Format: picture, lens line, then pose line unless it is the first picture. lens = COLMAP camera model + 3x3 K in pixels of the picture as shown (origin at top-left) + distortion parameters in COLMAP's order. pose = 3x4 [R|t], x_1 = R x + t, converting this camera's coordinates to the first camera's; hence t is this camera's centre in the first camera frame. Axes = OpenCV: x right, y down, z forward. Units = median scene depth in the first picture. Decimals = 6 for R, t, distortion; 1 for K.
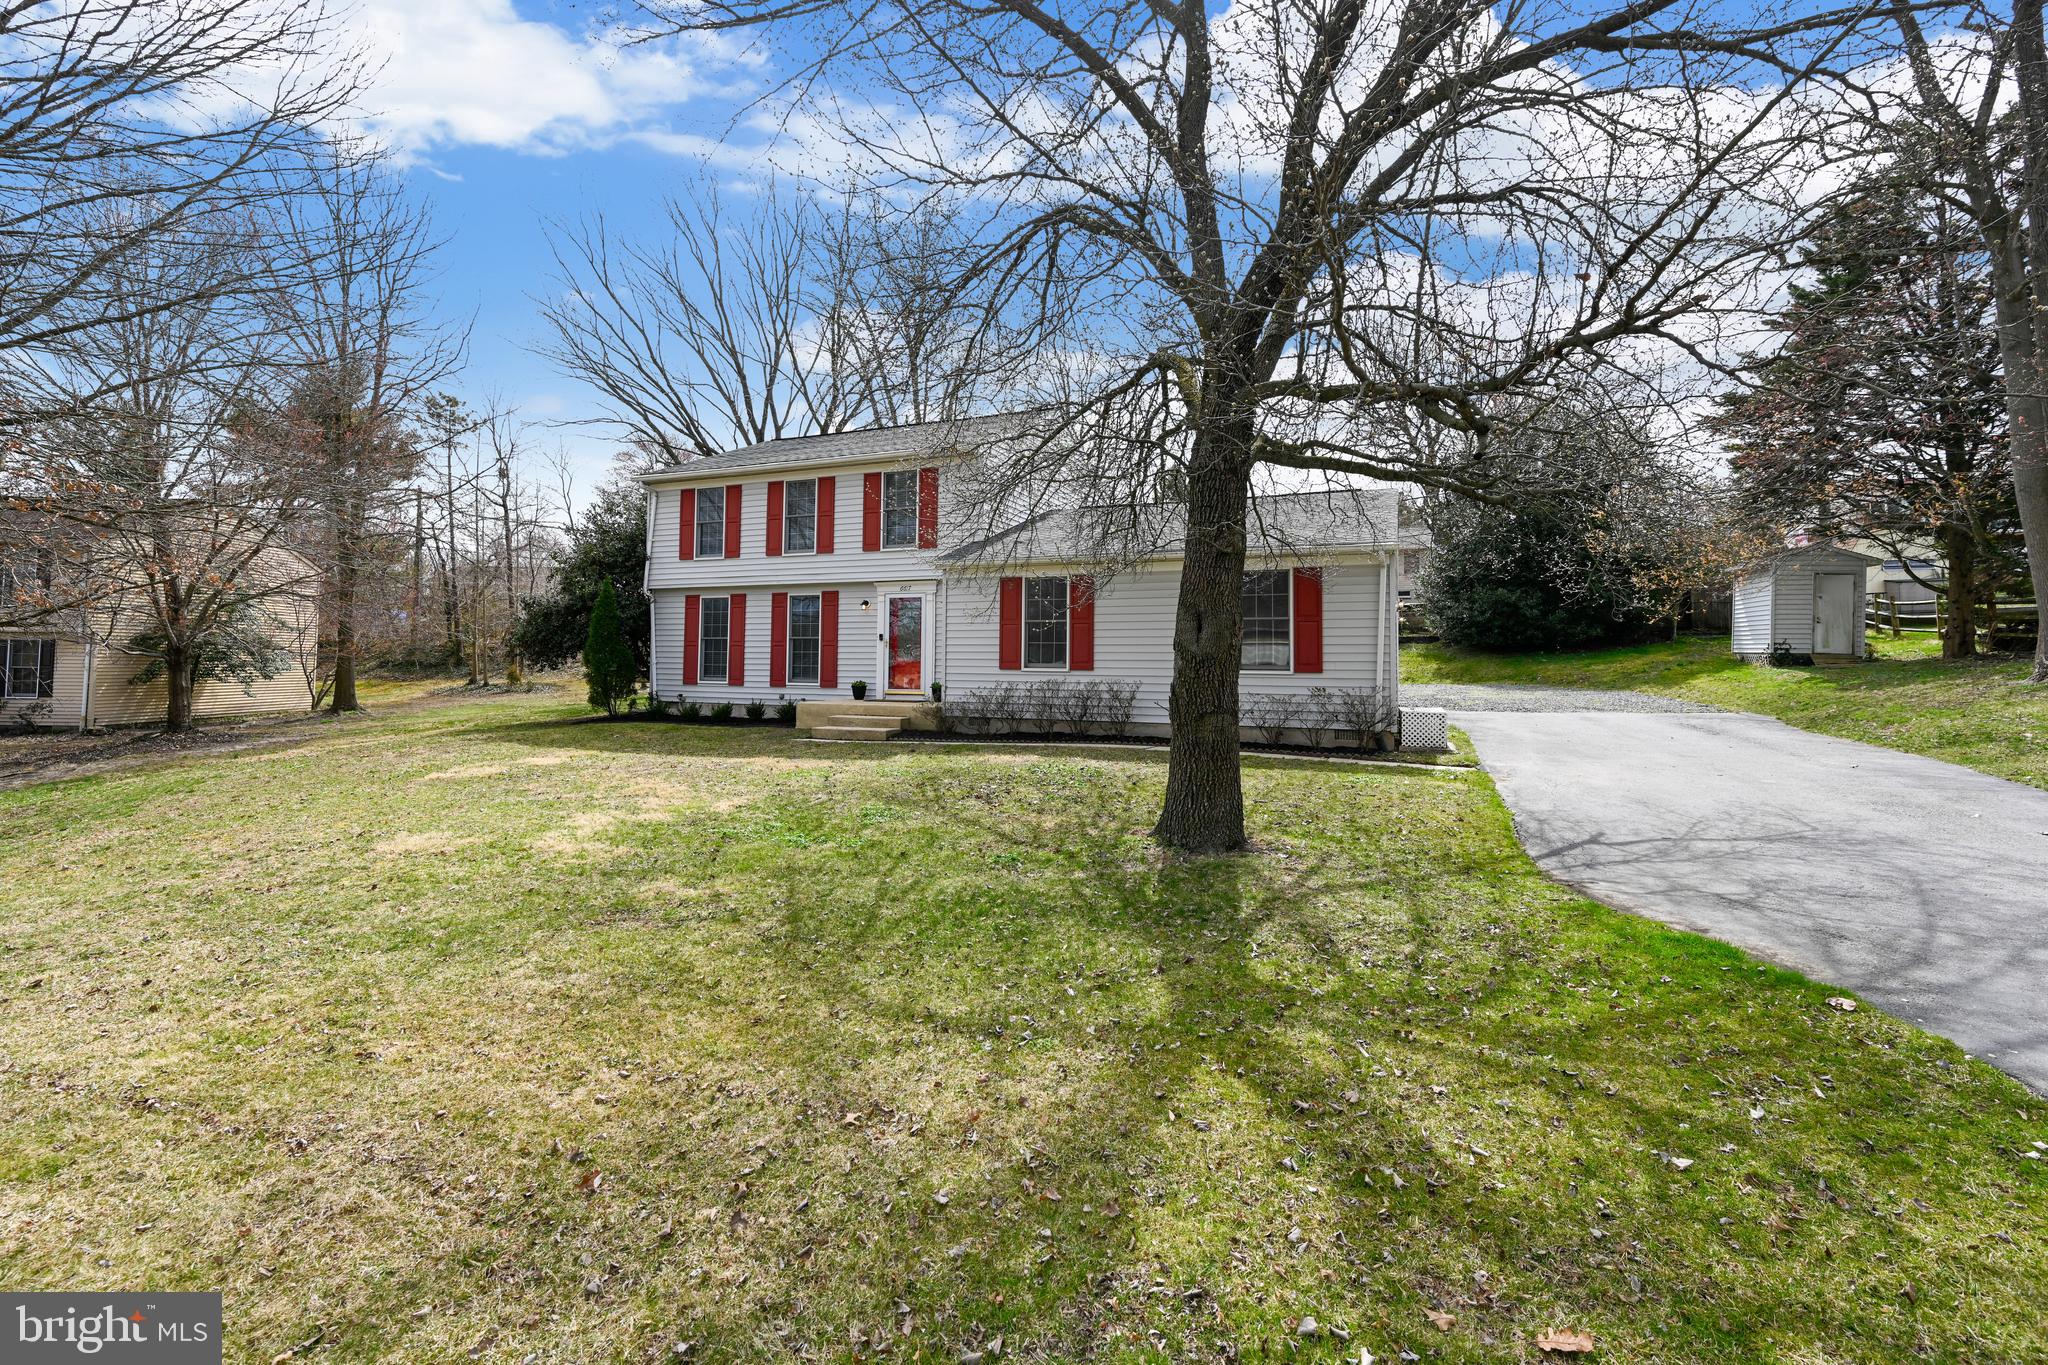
lens RADIAL K [[881.9, 0, 1028.3], [0, 881.9, 675.4], [0, 0, 1]] dist [0.000420, -0.000038]
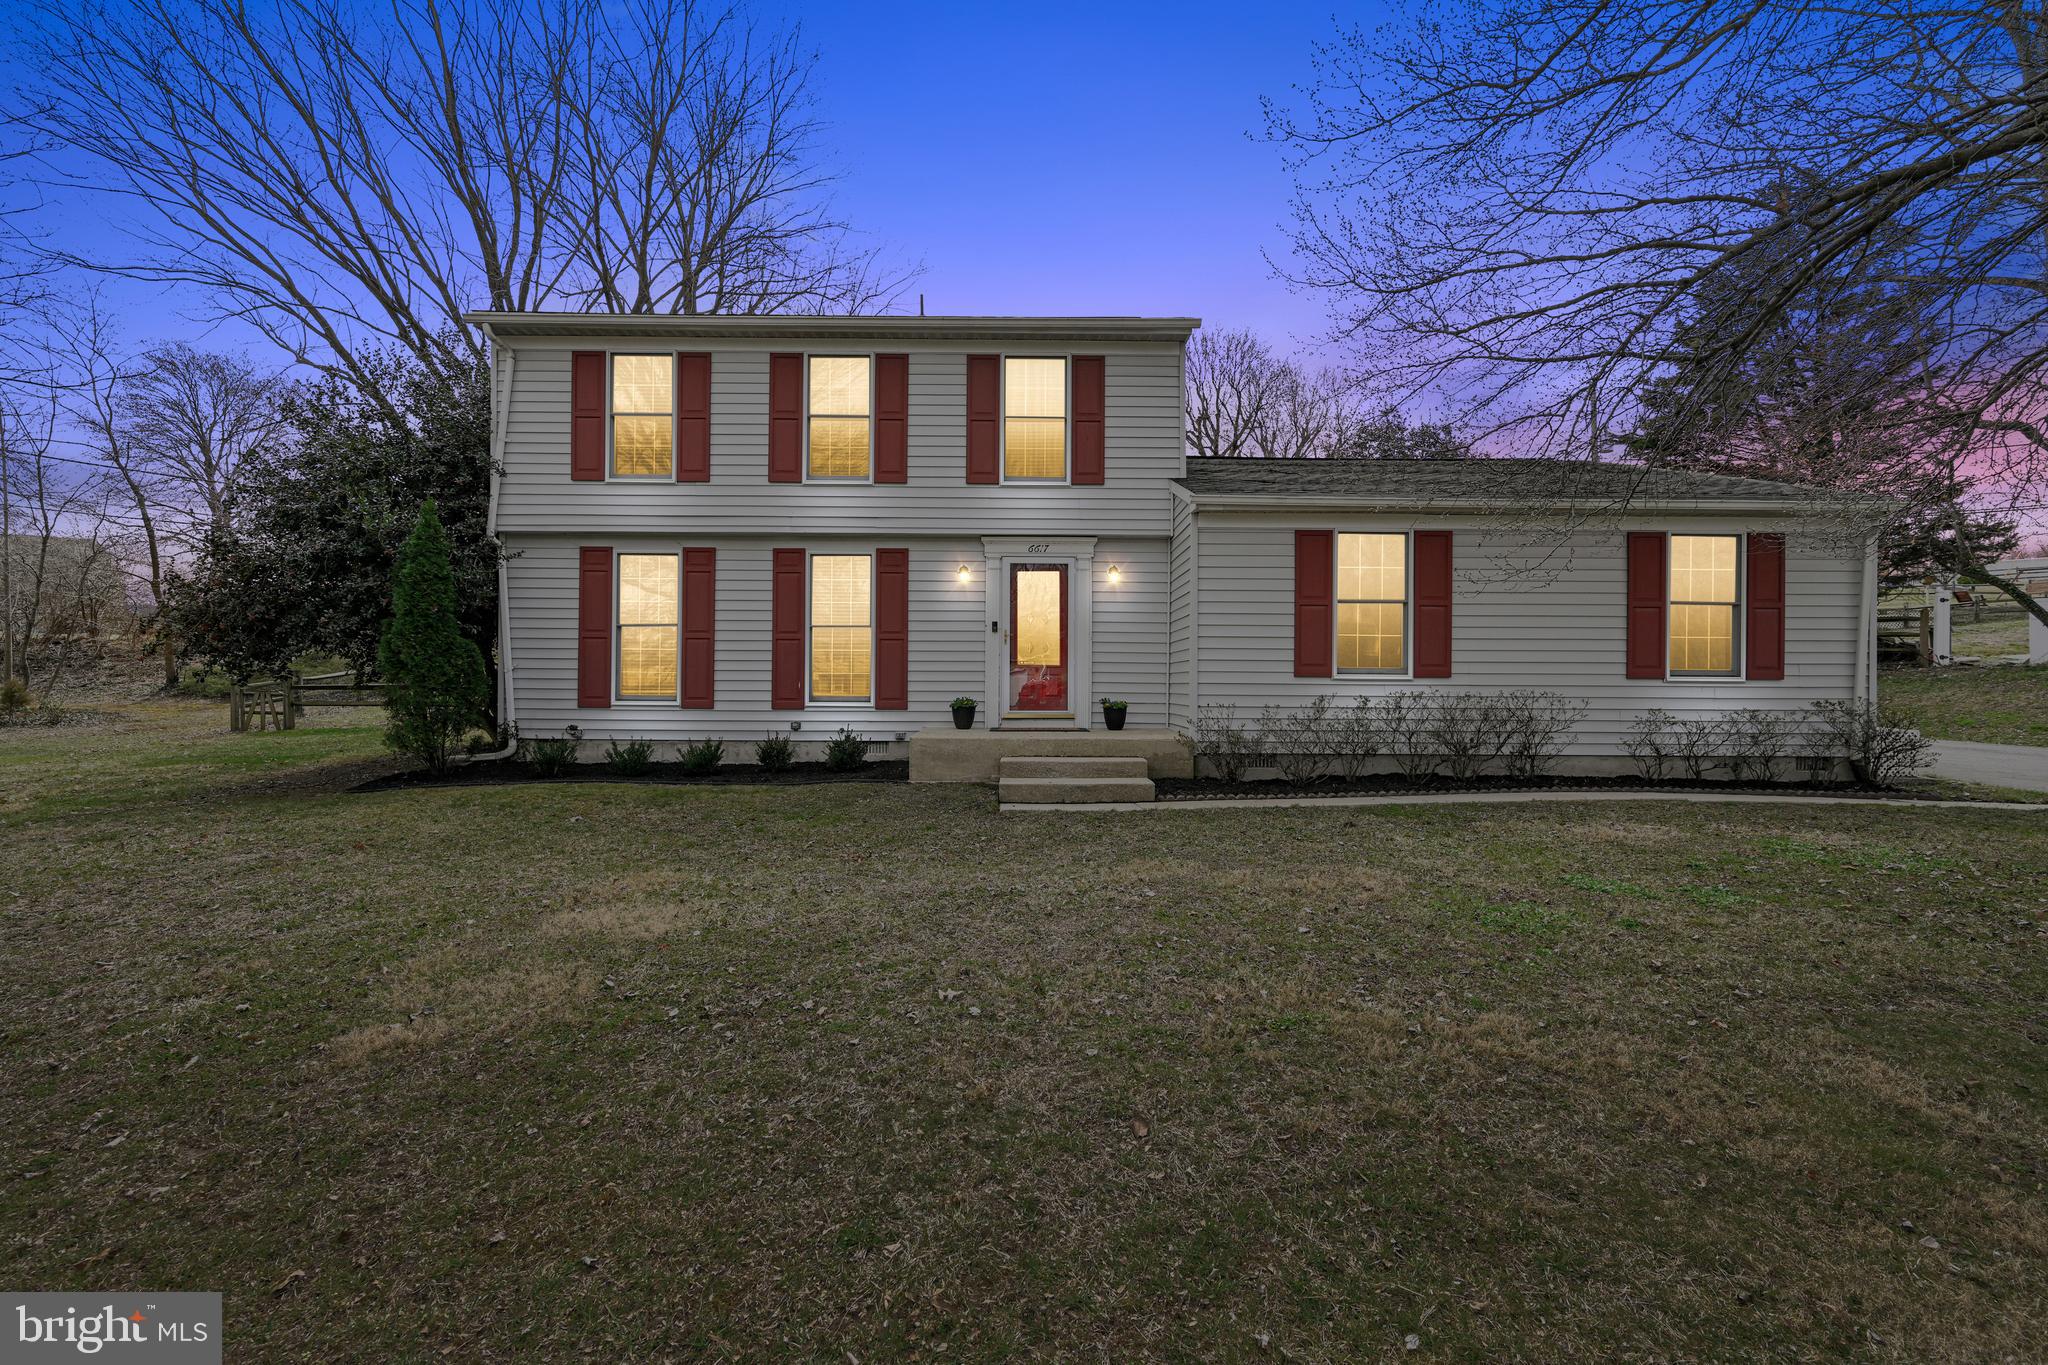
lens RADIAL K [[881.9, 0, 1021.0], [0, 881.9, 689.1], [0, 0, 1]] dist [0.000420, -0.000038]
pose [[0.924675, -0.008468, 0.380663, -0.377046], [0.005148, 0.999939, 0.009739, -0.004313], [-0.380723, -0.007046, 0.924662, 0.418822]]
